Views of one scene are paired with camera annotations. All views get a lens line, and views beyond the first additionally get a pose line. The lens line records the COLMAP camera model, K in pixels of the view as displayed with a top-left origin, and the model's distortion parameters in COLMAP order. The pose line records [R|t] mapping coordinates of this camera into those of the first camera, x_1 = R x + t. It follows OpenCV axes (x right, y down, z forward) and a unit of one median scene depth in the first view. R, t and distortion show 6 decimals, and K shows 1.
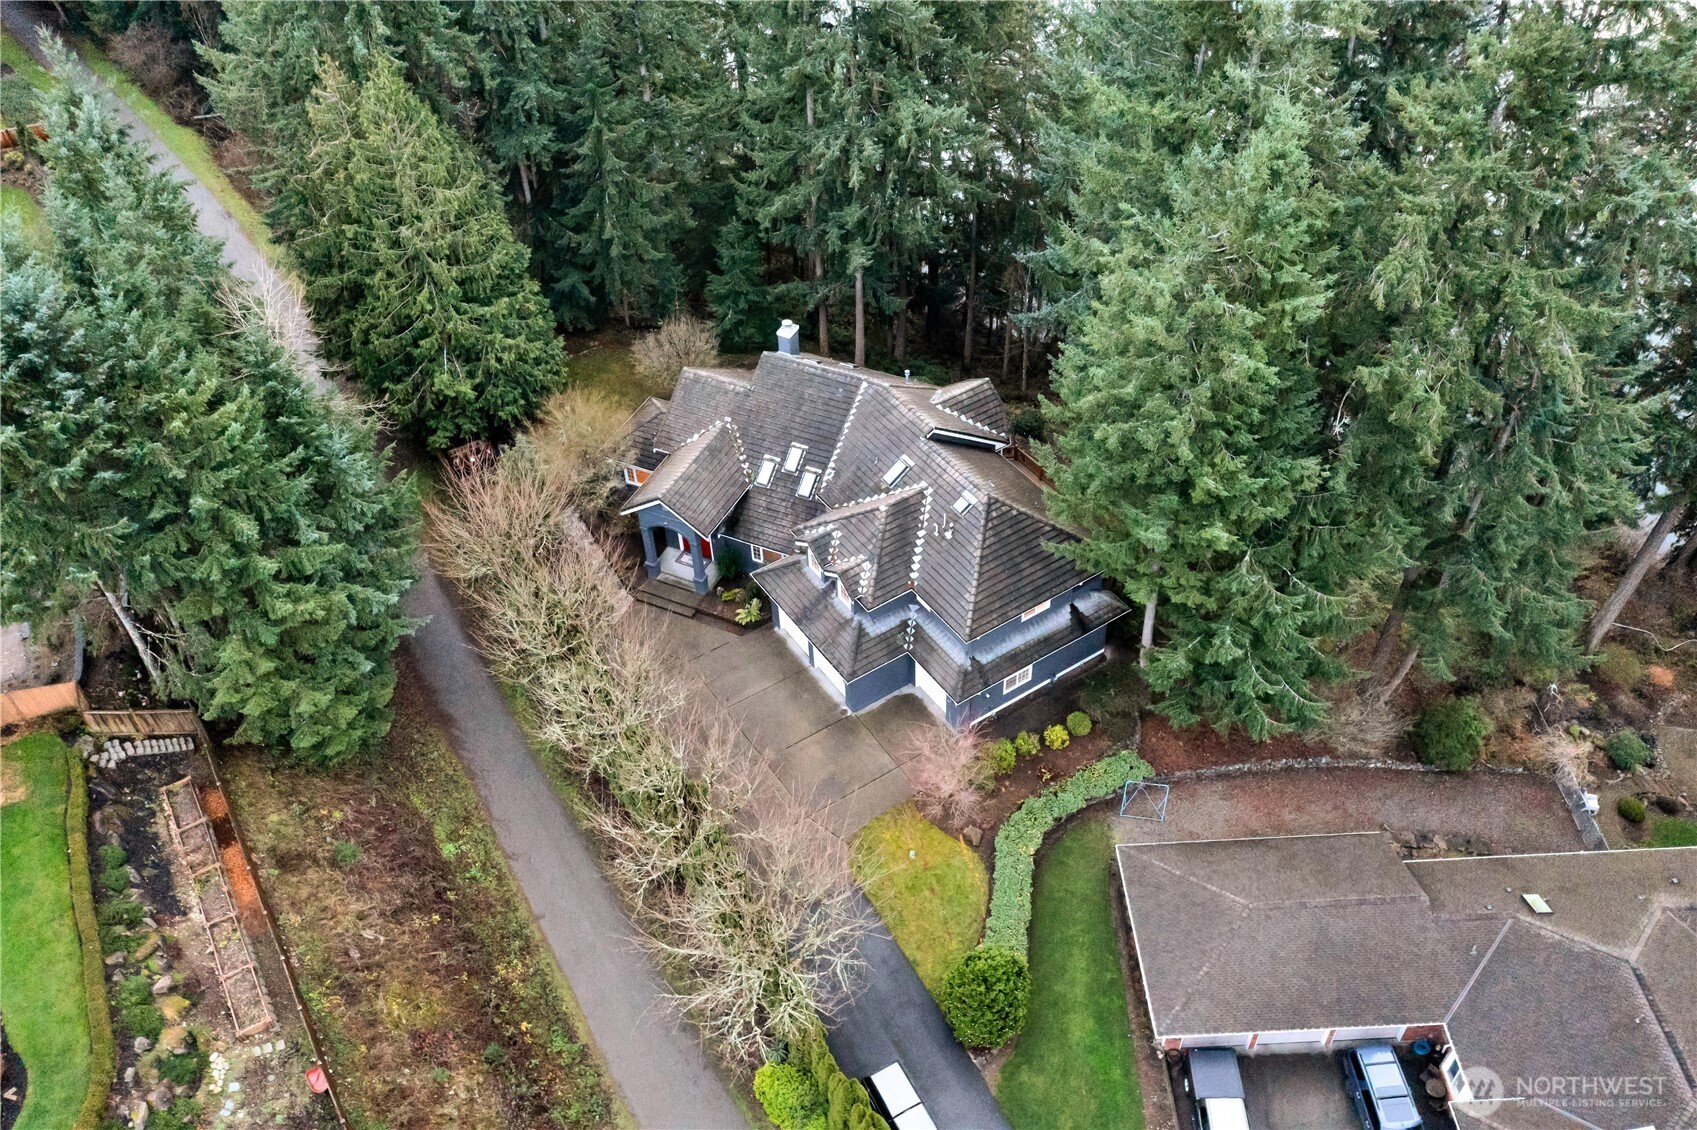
lens RADIAL K [[1345.6, 0, 848.5], [0, 1345.6, 565.0], [0, 0, 1]] dist [-0.006589, -0.002978]
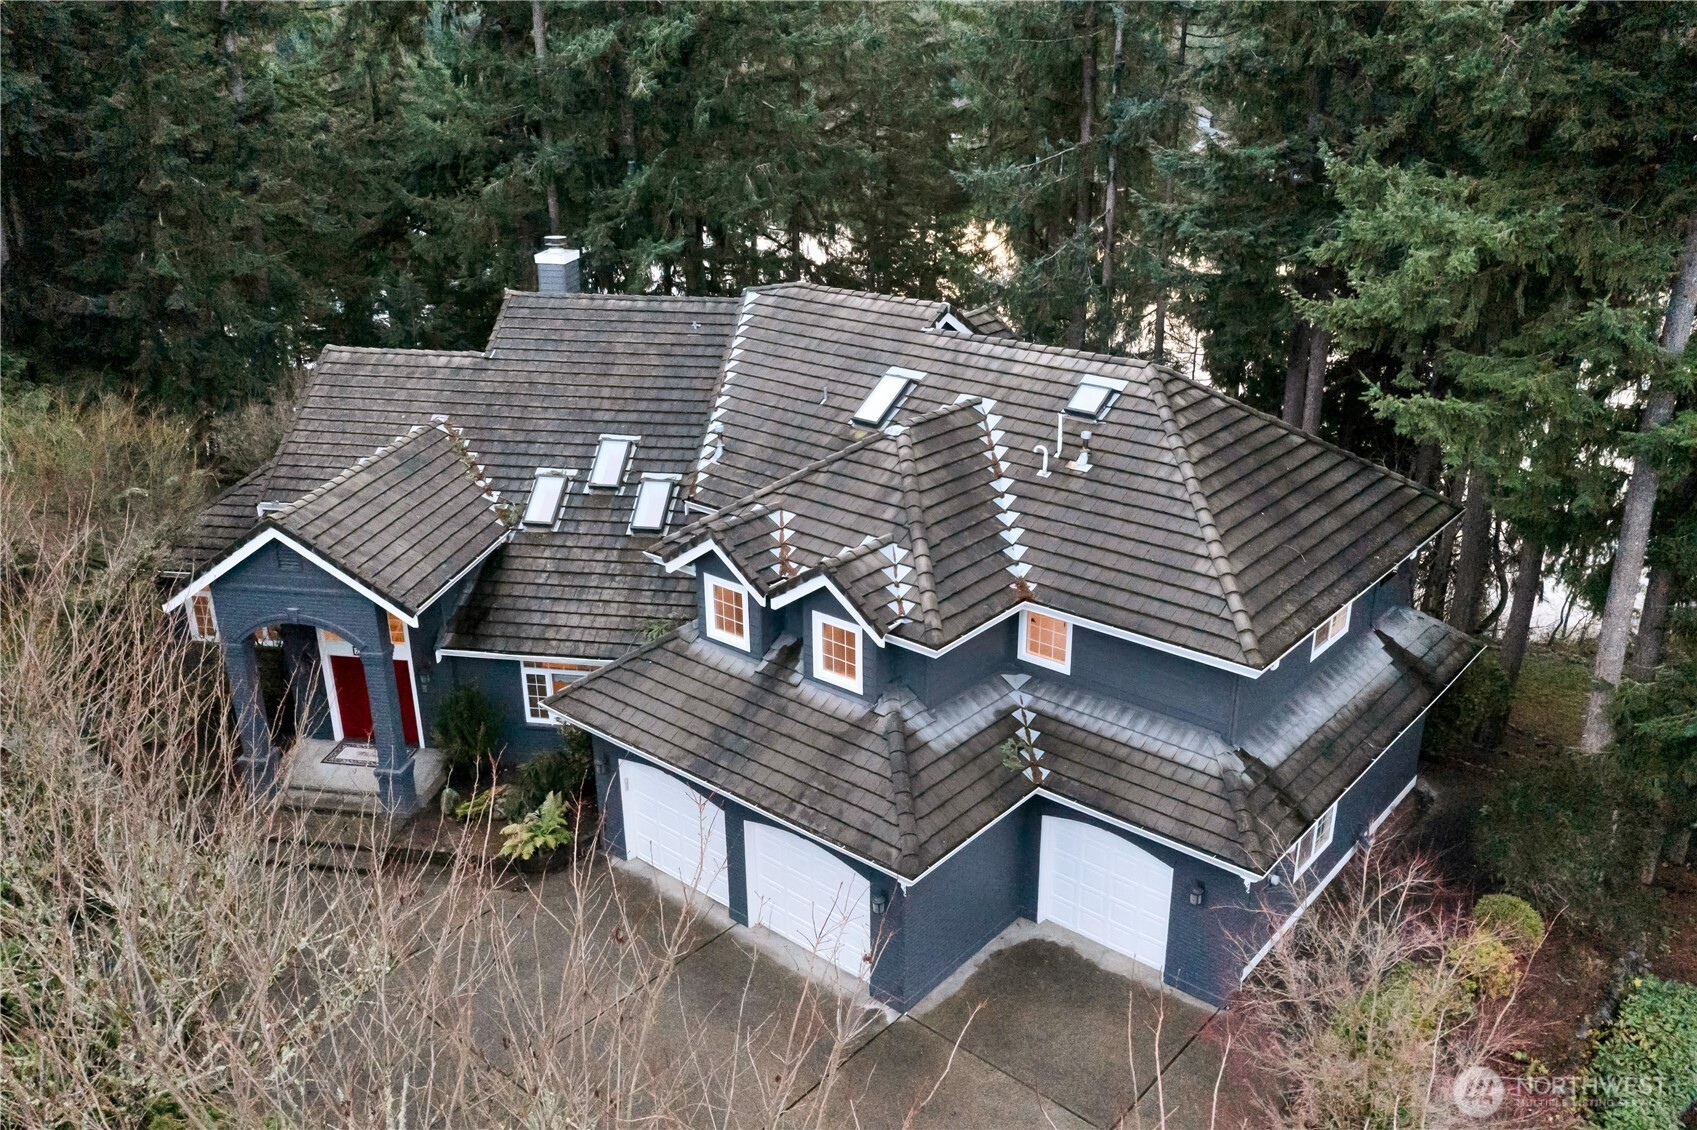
lens RADIAL K [[1345.6, 0, 848.5], [0, 1345.6, 565.0], [0, 0, 1]] dist [-0.006589, -0.002978]
pose [[0.960244, -0.077907, 0.268072, -0.089726], [0.173904, 0.918120, -0.356108, 0.122577], [-0.218379, 0.388570, 0.895167, 0.647608]]
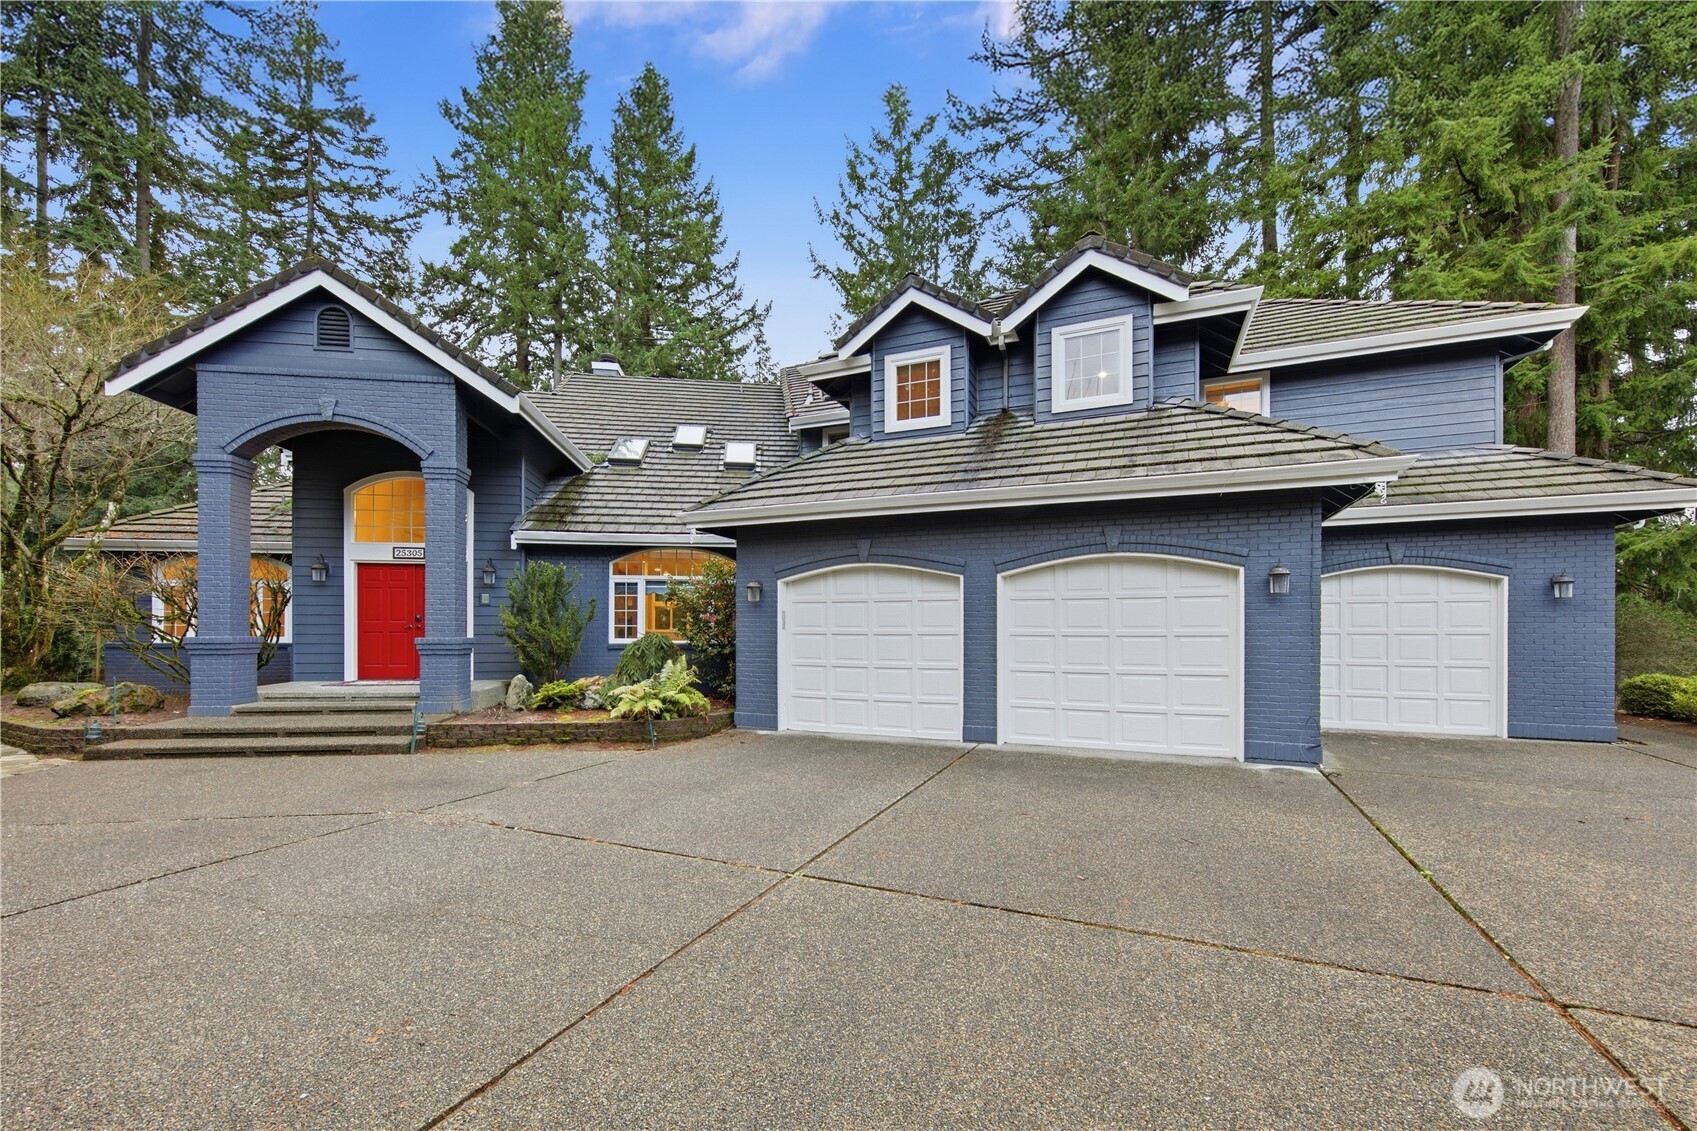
lens RADIAL K [[672.0, 0, 849.2], [0, 672.0, 627.8], [0, 0, 1]] dist [-0.003394, -0.000267]
pose [[0.837075, 0.040197, 0.545610, -0.123918], [0.357830, 0.714168, -0.601599, 0.130469], [-0.413840, 0.698819, 0.583429, 0.941548]]
